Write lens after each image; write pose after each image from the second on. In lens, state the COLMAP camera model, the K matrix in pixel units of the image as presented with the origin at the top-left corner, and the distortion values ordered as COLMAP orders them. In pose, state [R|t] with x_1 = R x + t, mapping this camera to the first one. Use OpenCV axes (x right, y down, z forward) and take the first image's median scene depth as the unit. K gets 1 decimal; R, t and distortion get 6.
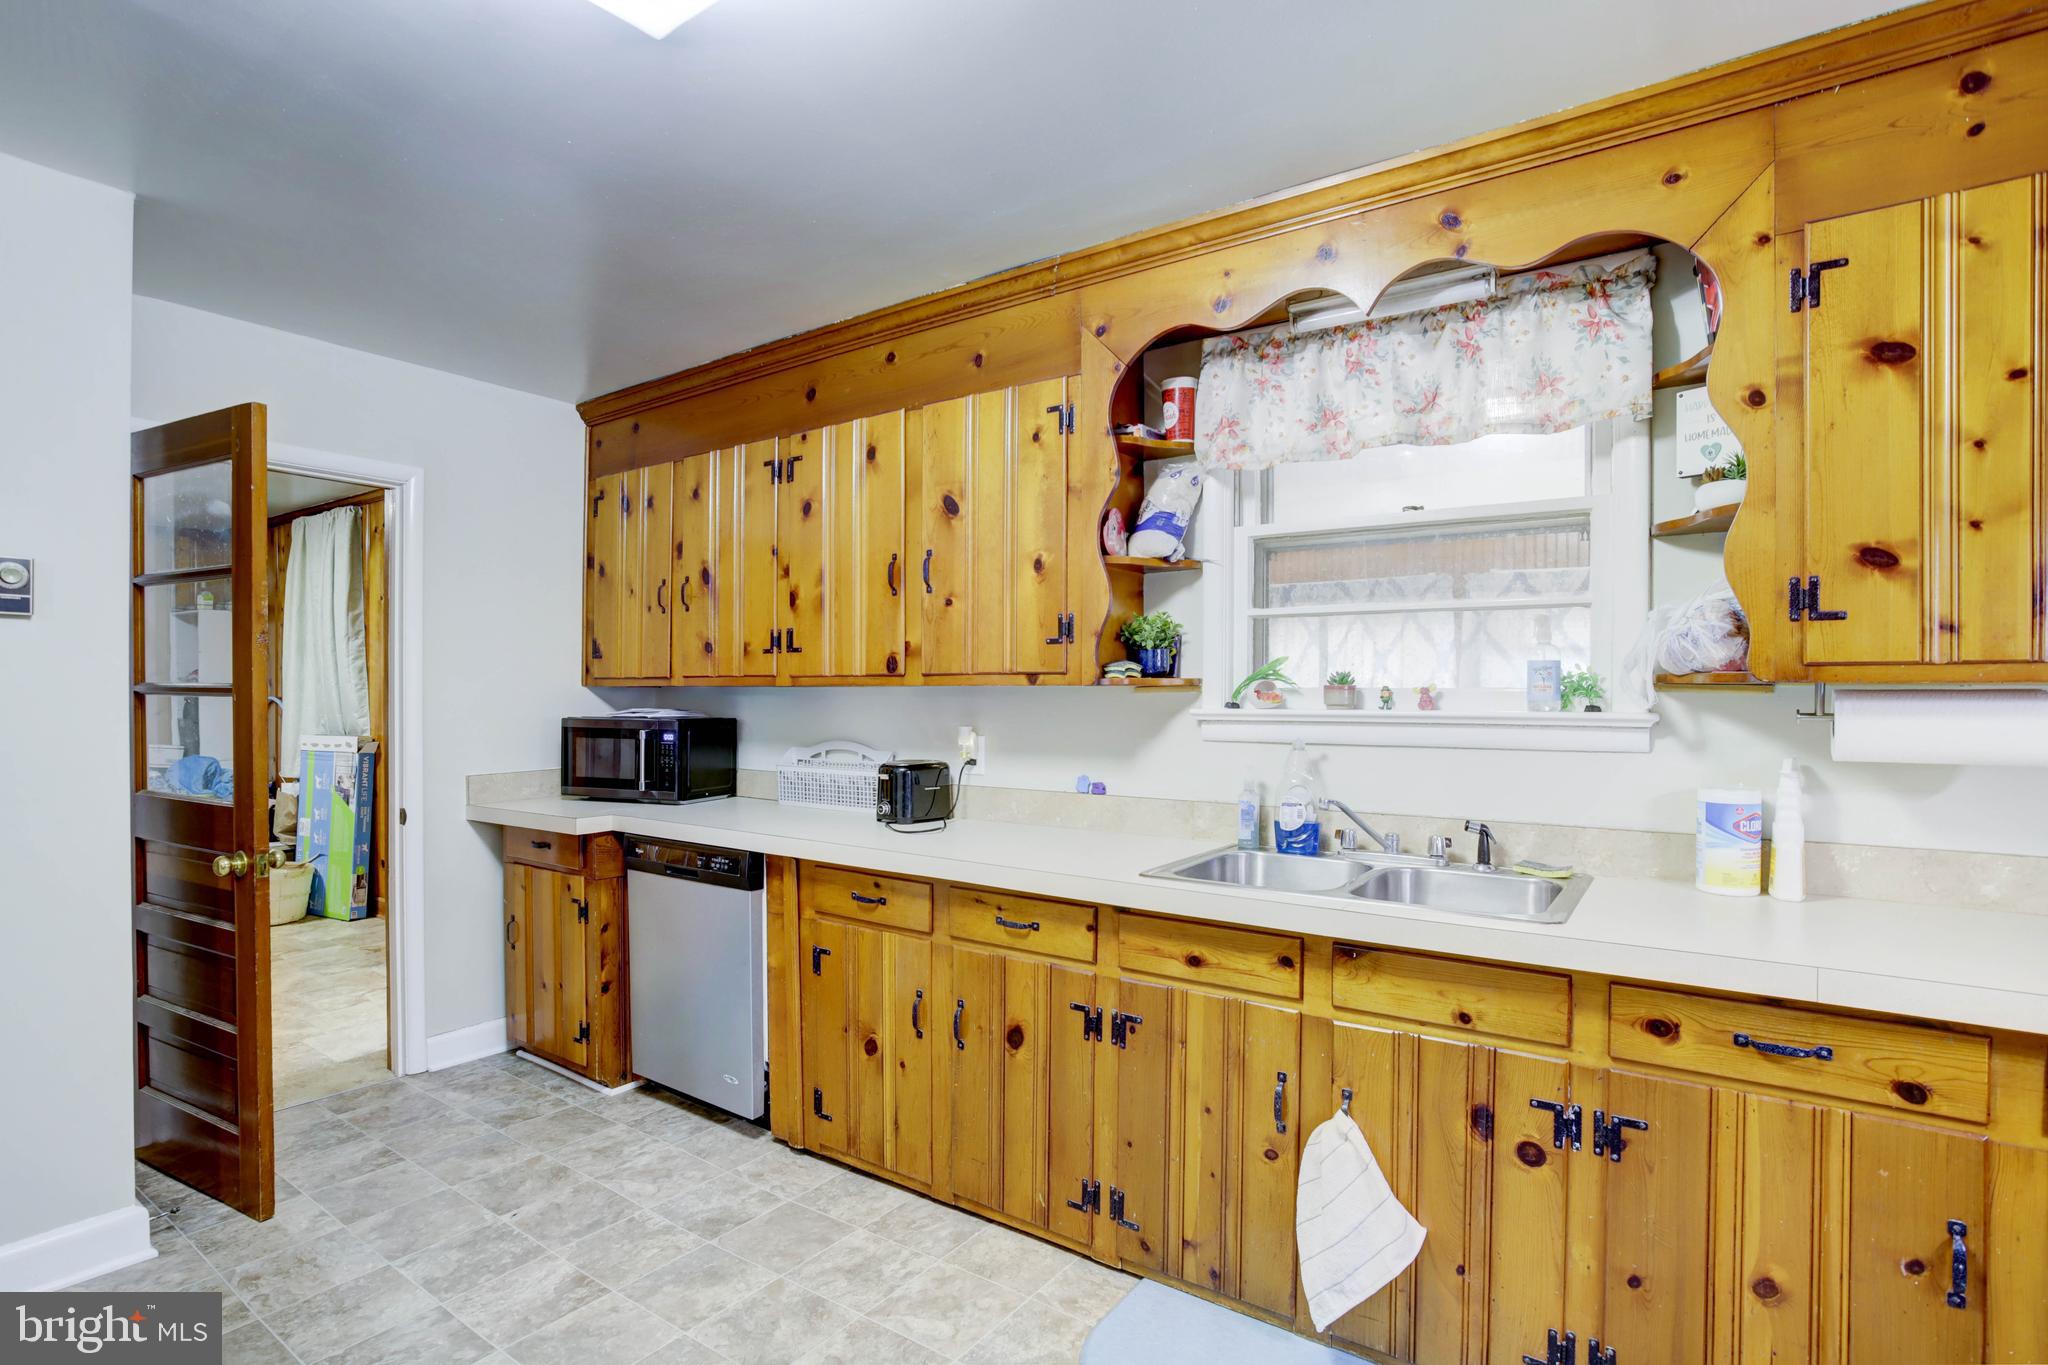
lens RADIAL K [[1011.5, 0, 1018.2], [0, 1011.5, 699.0], [0, 0, 1]] dist [-0.051044, 0.012907]
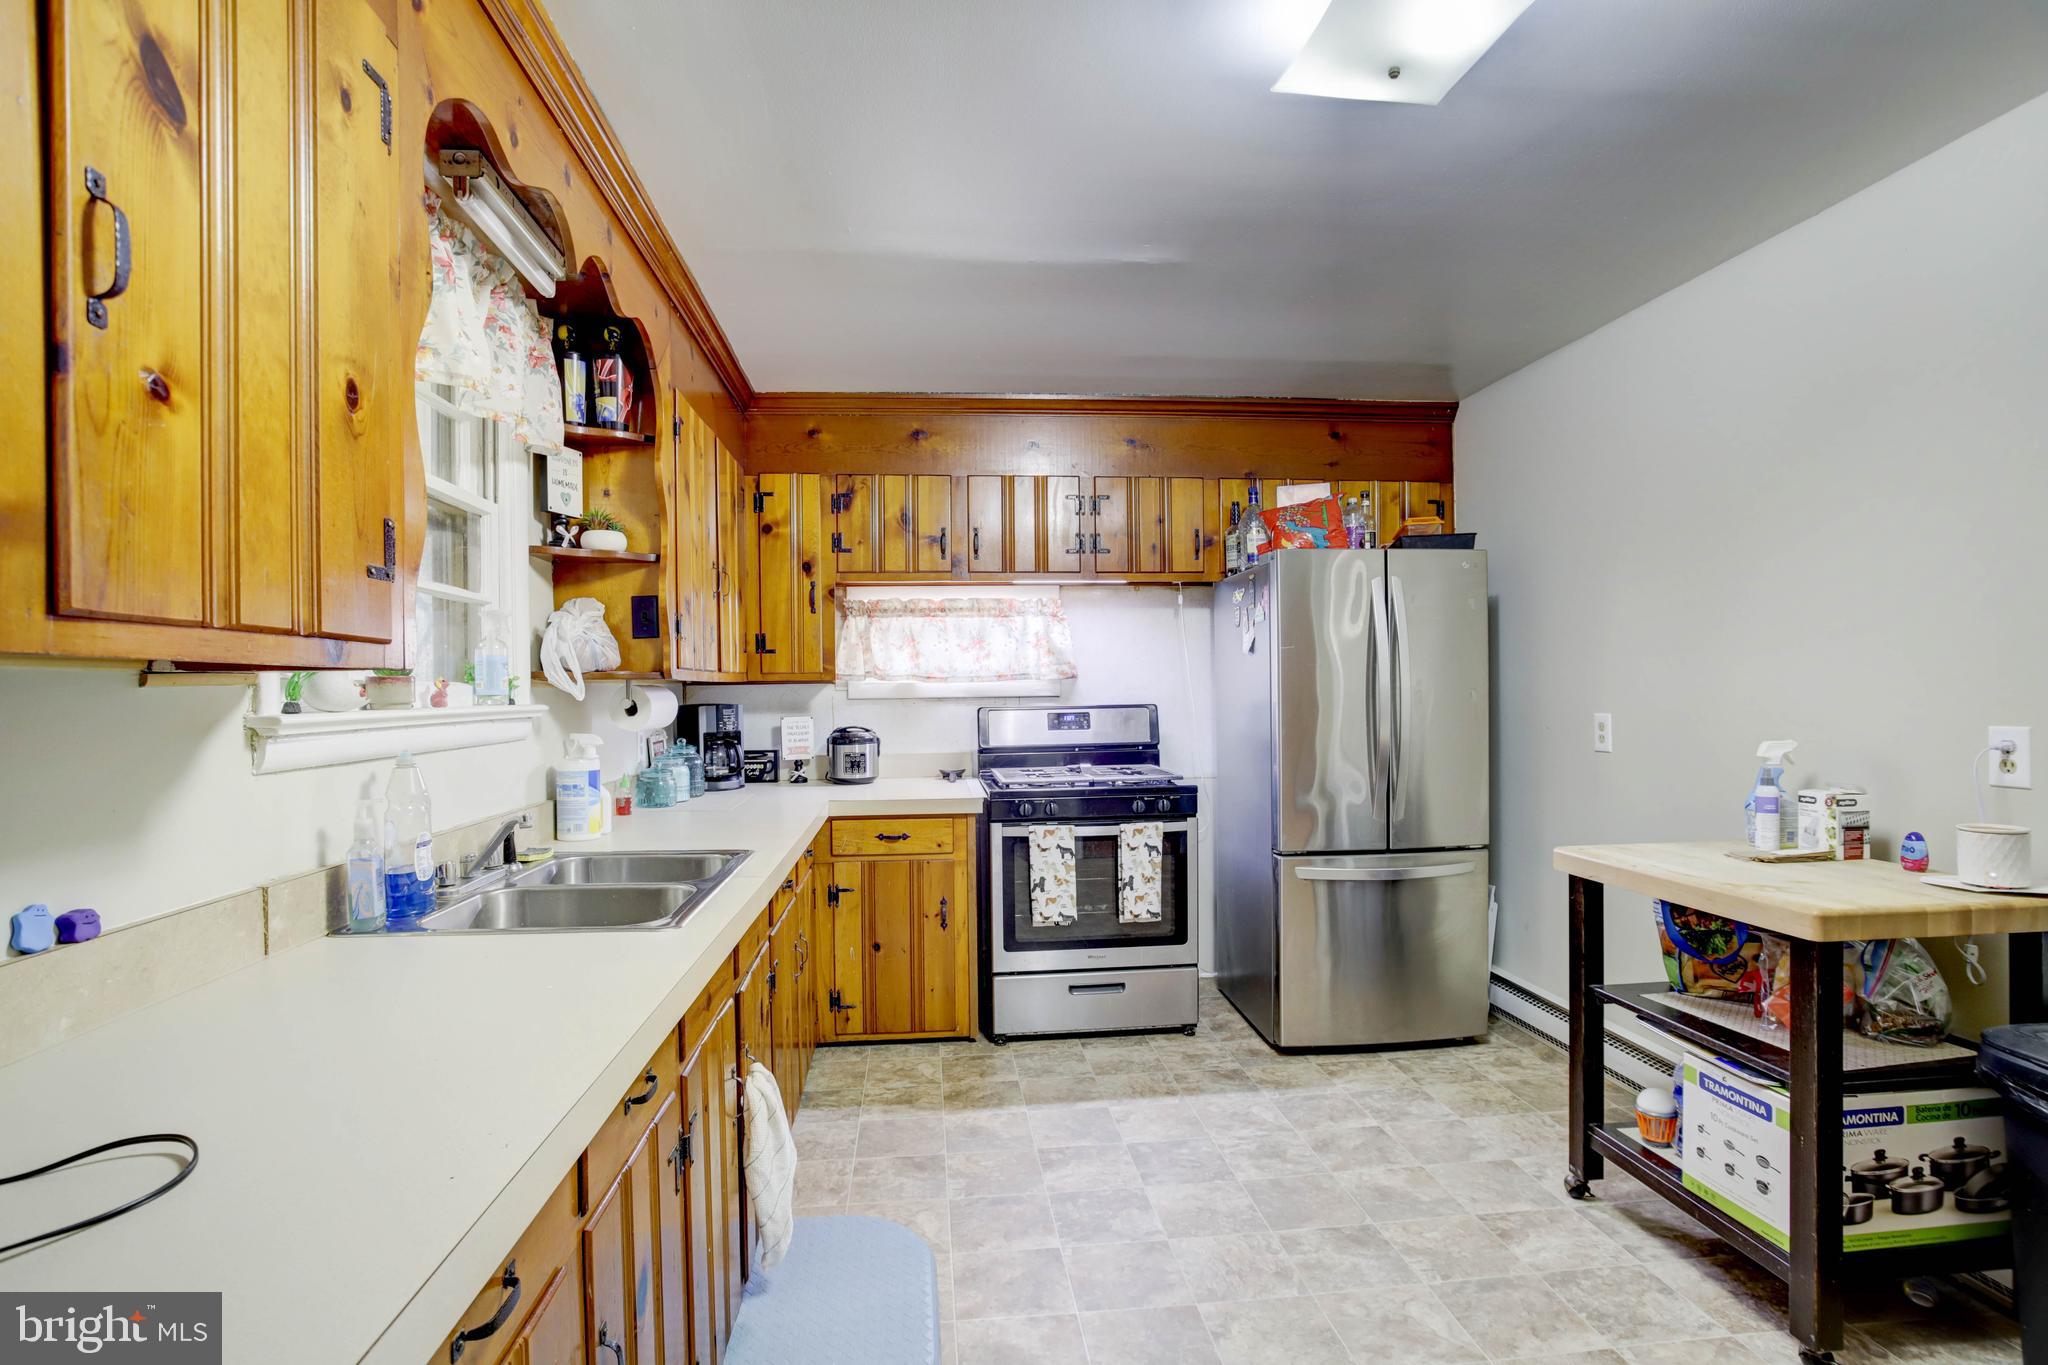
lens RADIAL K [[1011.5, 0, 1022.5], [0, 1011.5, 701.2], [0, 0, 1]] dist [-0.051044, 0.012907]
pose [[-0.658808, -0.002935, 0.752305, -0.577765], [0.014710, 0.999751, 0.016783, -0.001325], [-0.752167, 0.022123, -0.658601, 1.334130]]
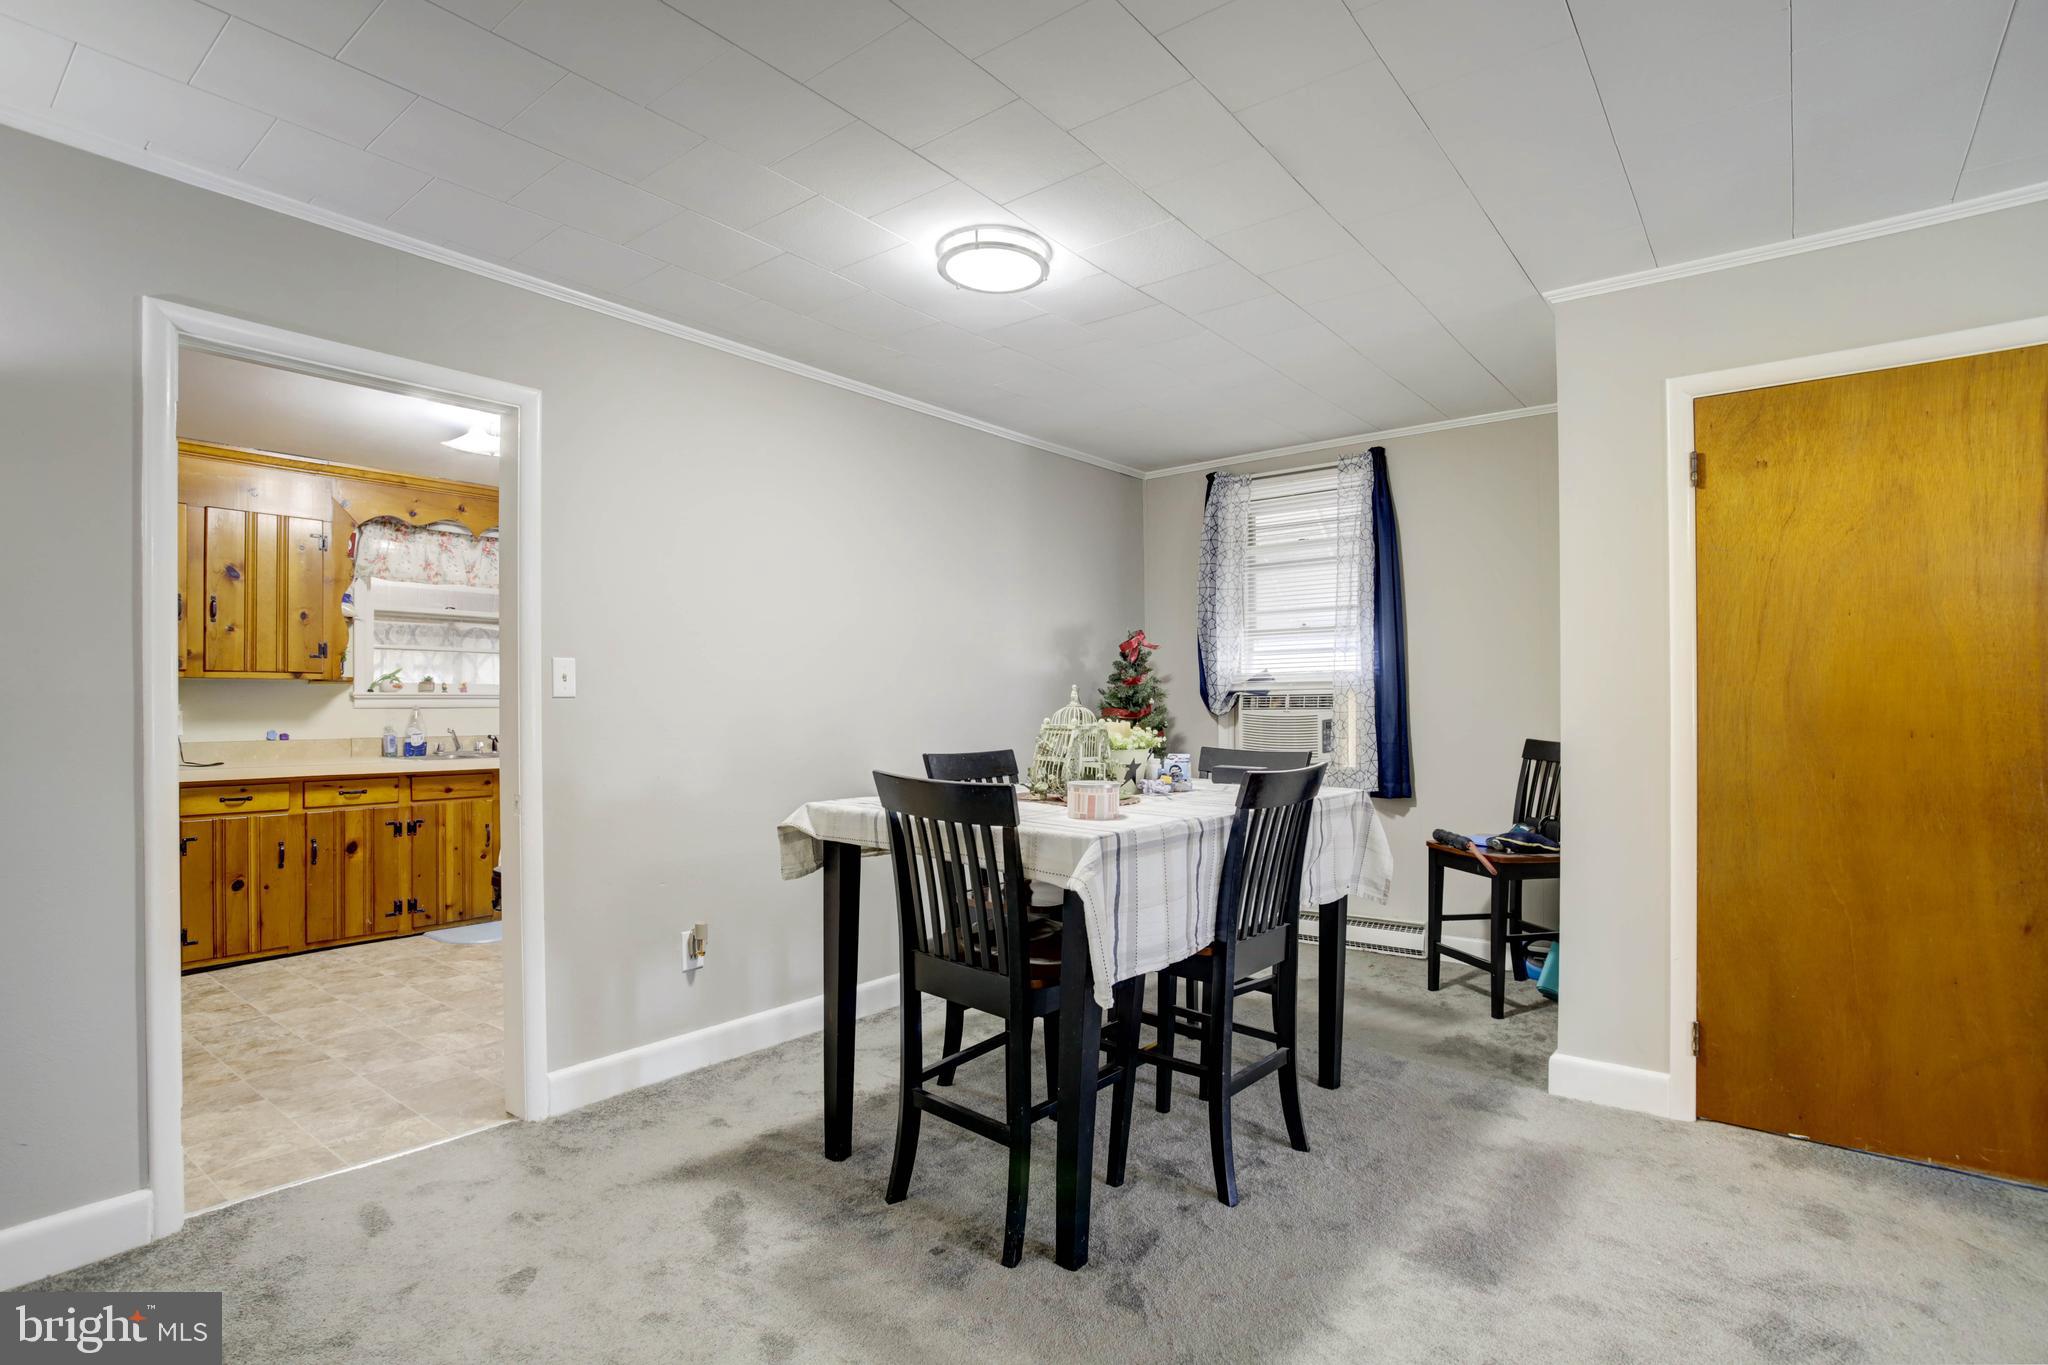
lens RADIAL K [[1011.5, 0, 1019.6], [0, 1011.5, 698.9], [0, 0, 1]] dist [-0.051044, 0.012907]
pose [[0.050348, 0.004174, 0.998723, -2.117717], [0.009471, 0.999944, -0.004656, 0.054593], [-0.998687, 0.009693, 0.050305, -0.518218]]
